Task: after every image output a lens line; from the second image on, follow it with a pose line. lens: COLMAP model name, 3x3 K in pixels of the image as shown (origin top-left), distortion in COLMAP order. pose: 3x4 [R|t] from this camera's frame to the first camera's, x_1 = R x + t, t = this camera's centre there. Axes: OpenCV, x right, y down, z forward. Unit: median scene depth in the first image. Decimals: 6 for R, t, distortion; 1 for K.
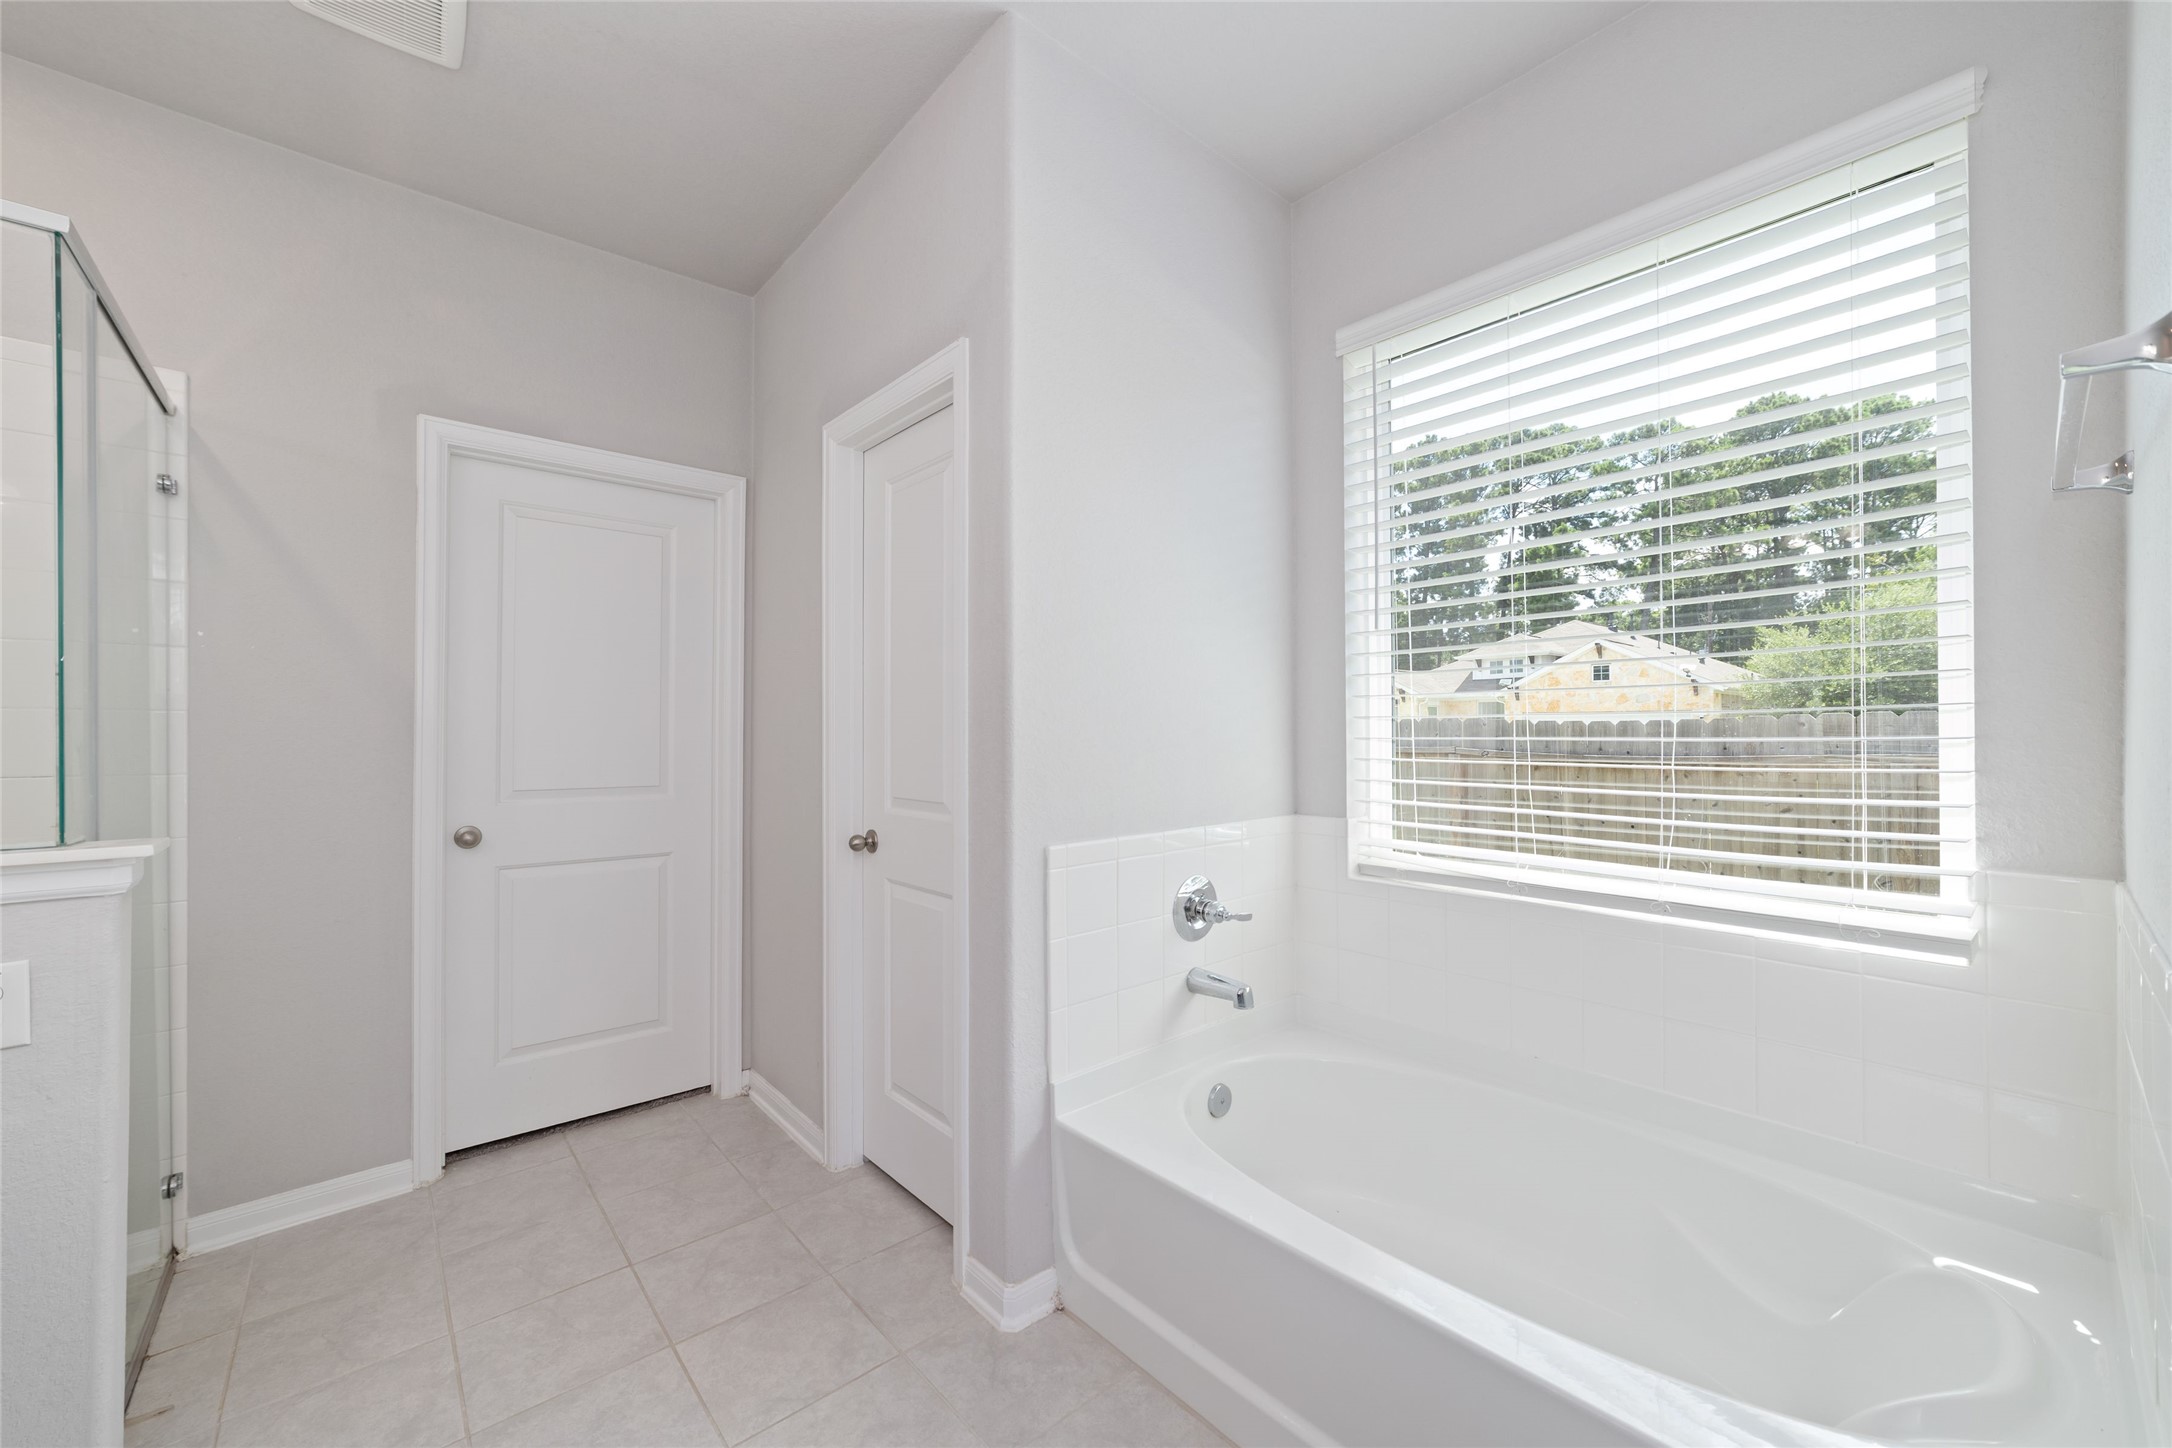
lens RADIAL K [[830.4, 0, 1074.4], [0, 830.4, 728.1], [0, 0, 1]] dist [-0.021772, 0.008163]
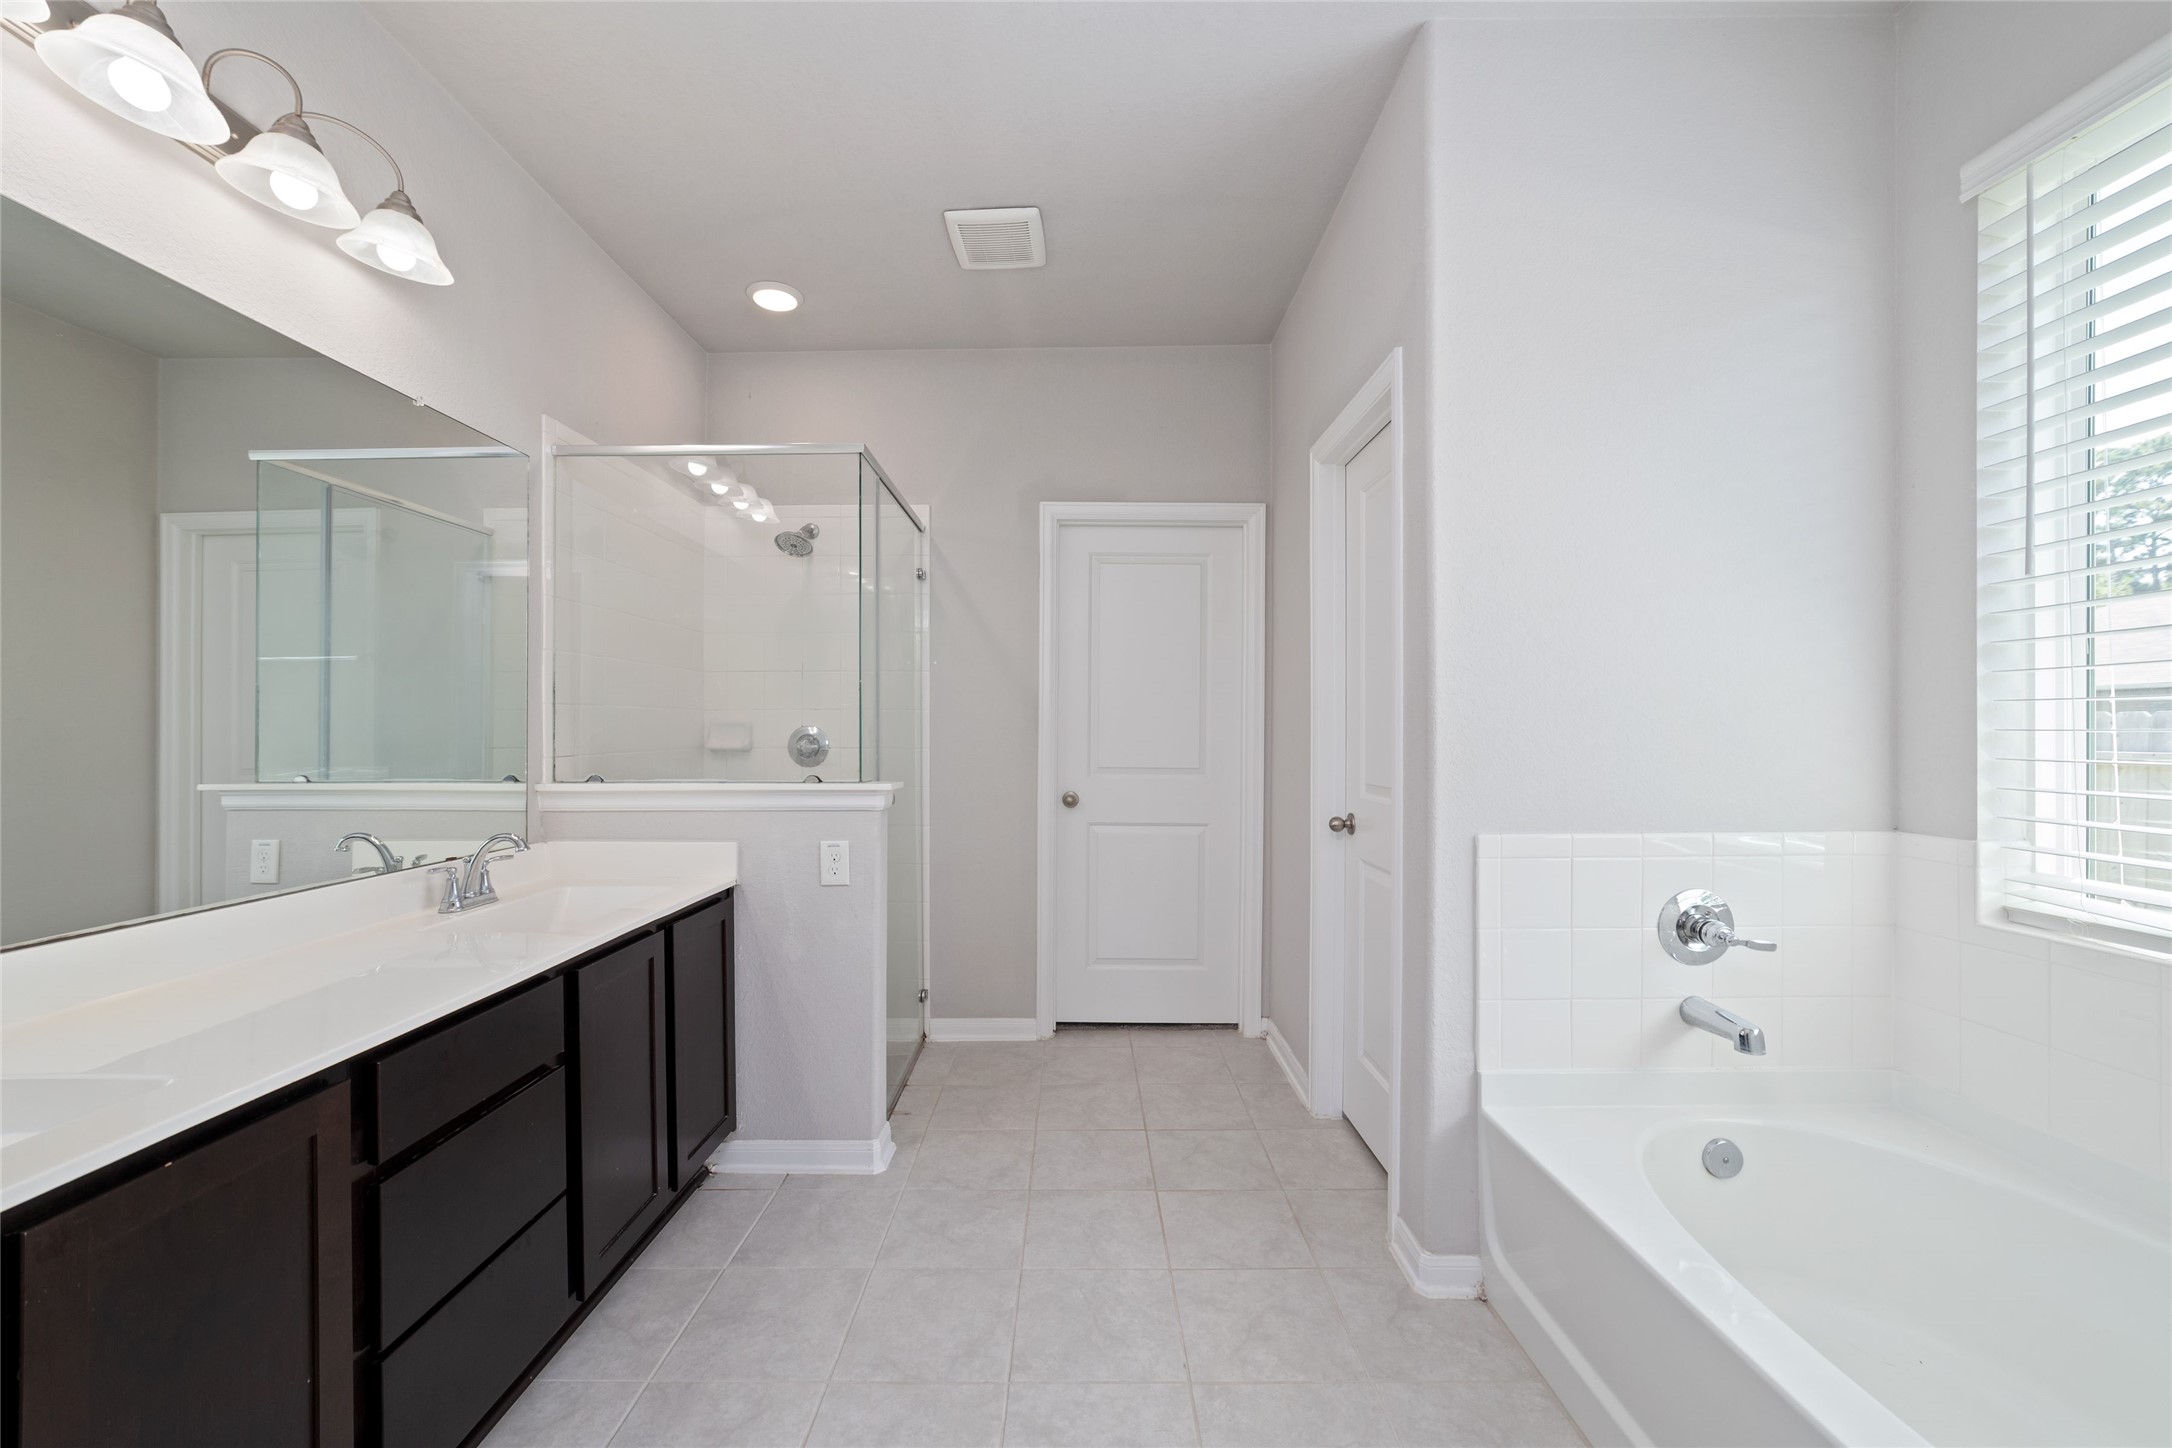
lens RADIAL K [[830.0, 0, 1081.4], [0, 830.0, 731.9], [0, 0, 1]] dist [-0.023115, 0.009197]
pose [[0.756503, 0.004599, -0.653974, 0.222217], [-0.000561, 0.999979, 0.006384, 0.010867], [0.653990, -0.004462, 0.756490, -0.055354]]
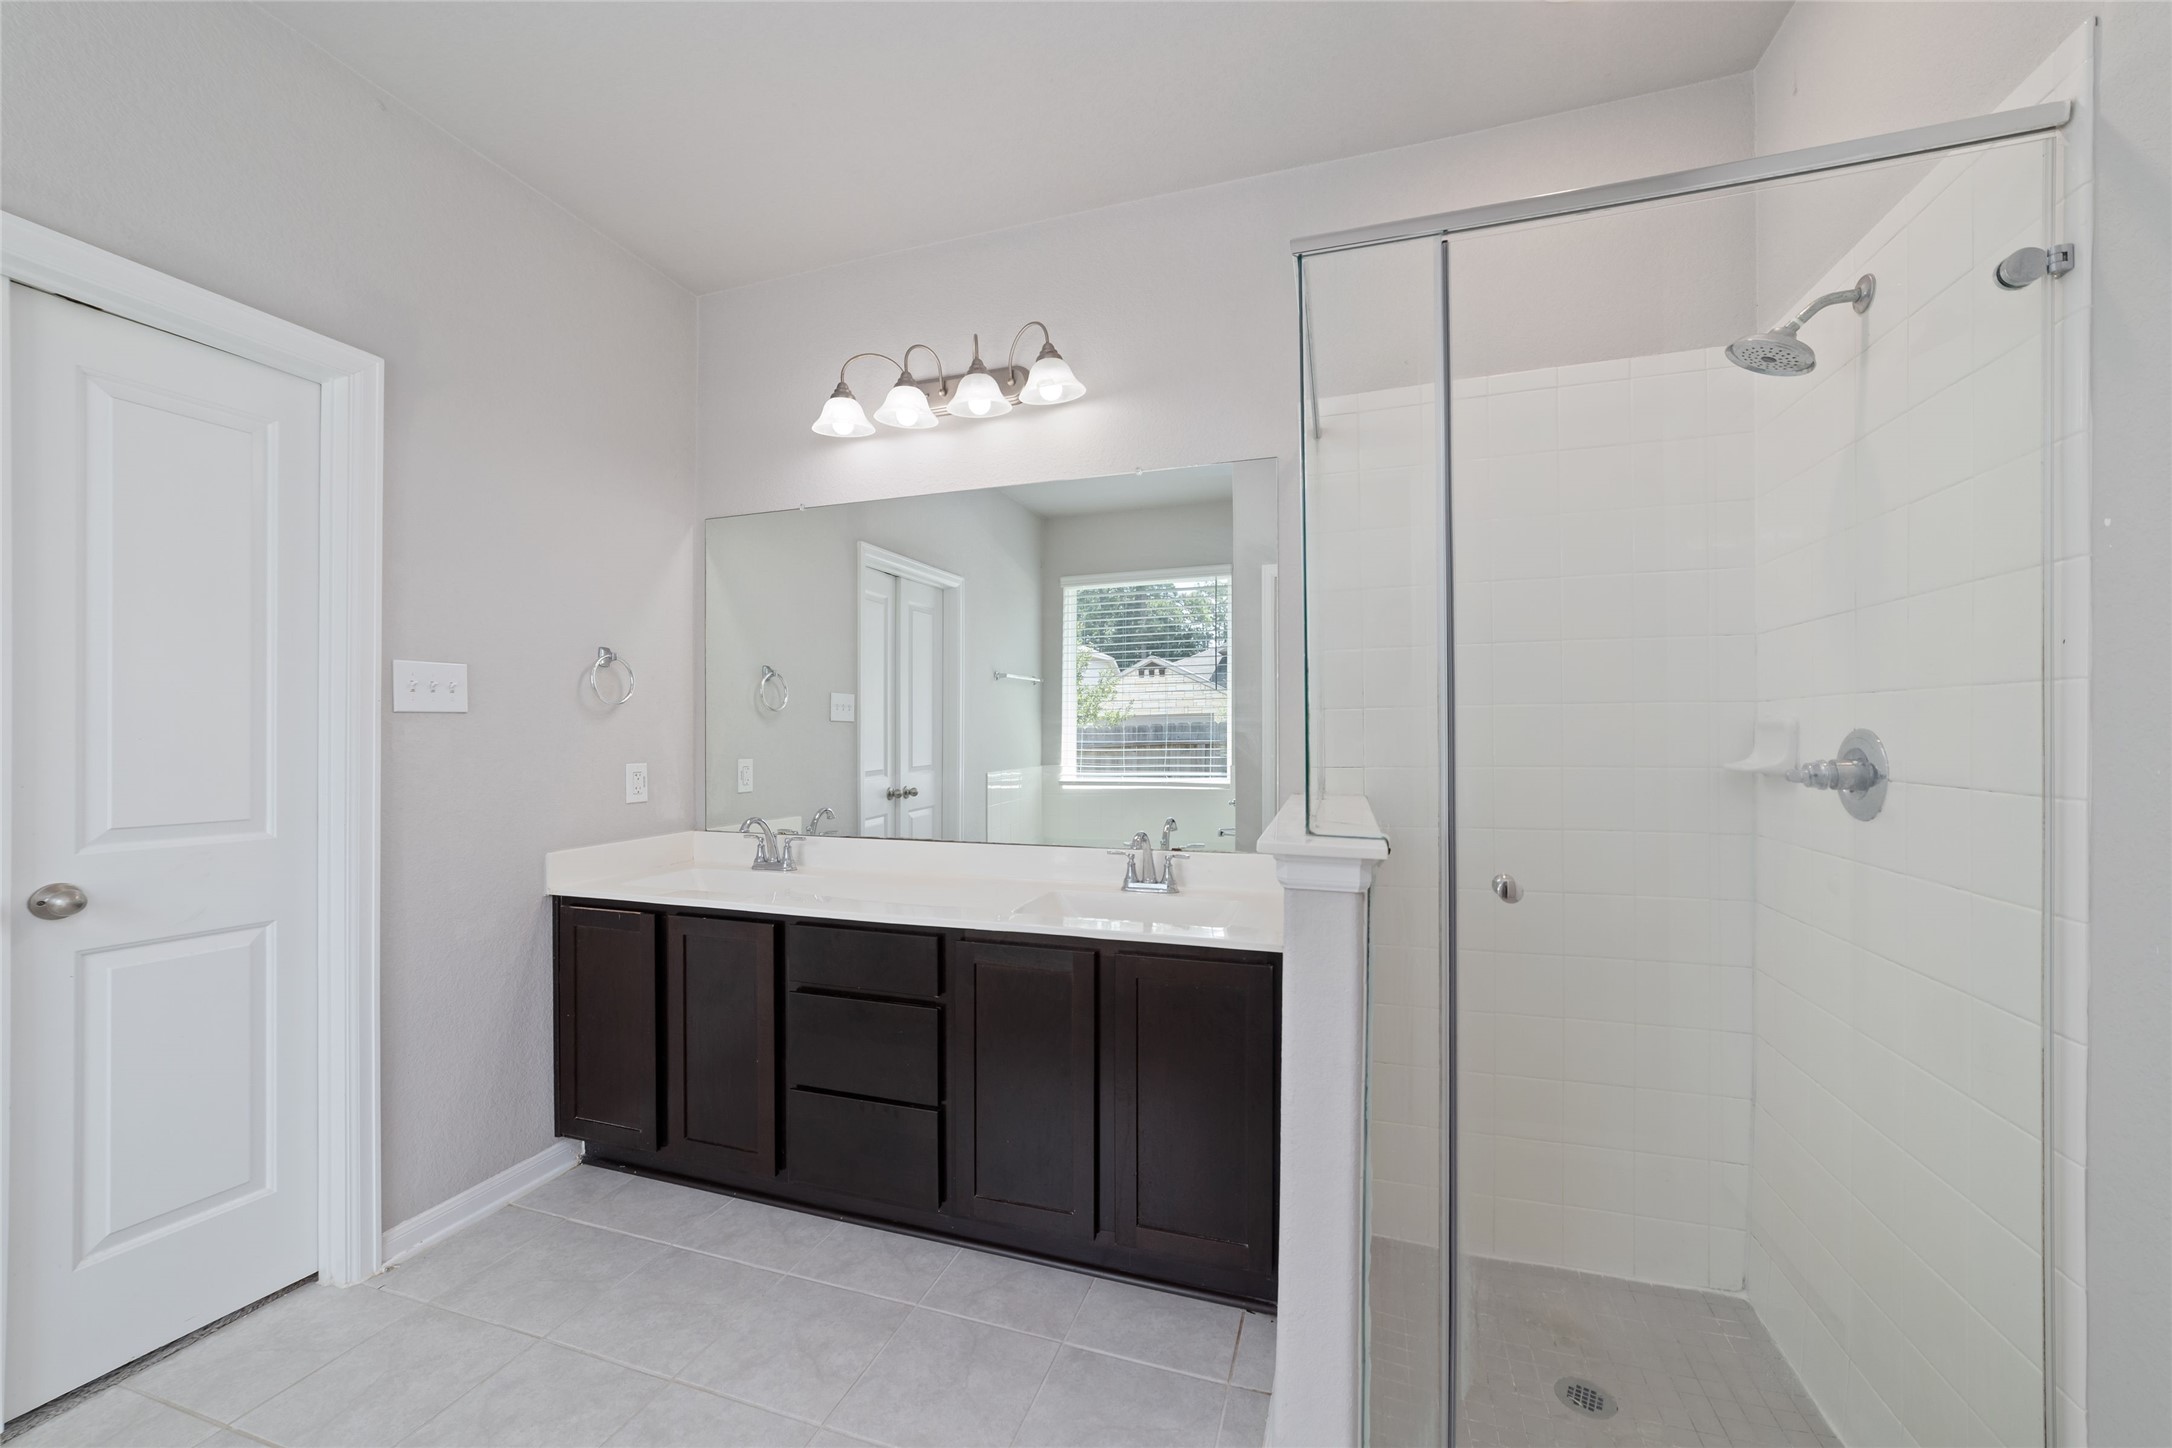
lens RADIAL K [[830.0, 0, 1081.4], [0, 830.0, 731.9], [0, 0, 1]] dist [-0.023115, 0.009197]
pose [[-0.861388, 0.001013, -0.507946, -0.246767], [0.006383, 0.999941, -0.008830, 0.013346], [0.507907, -0.010848, -0.861343, 1.029511]]
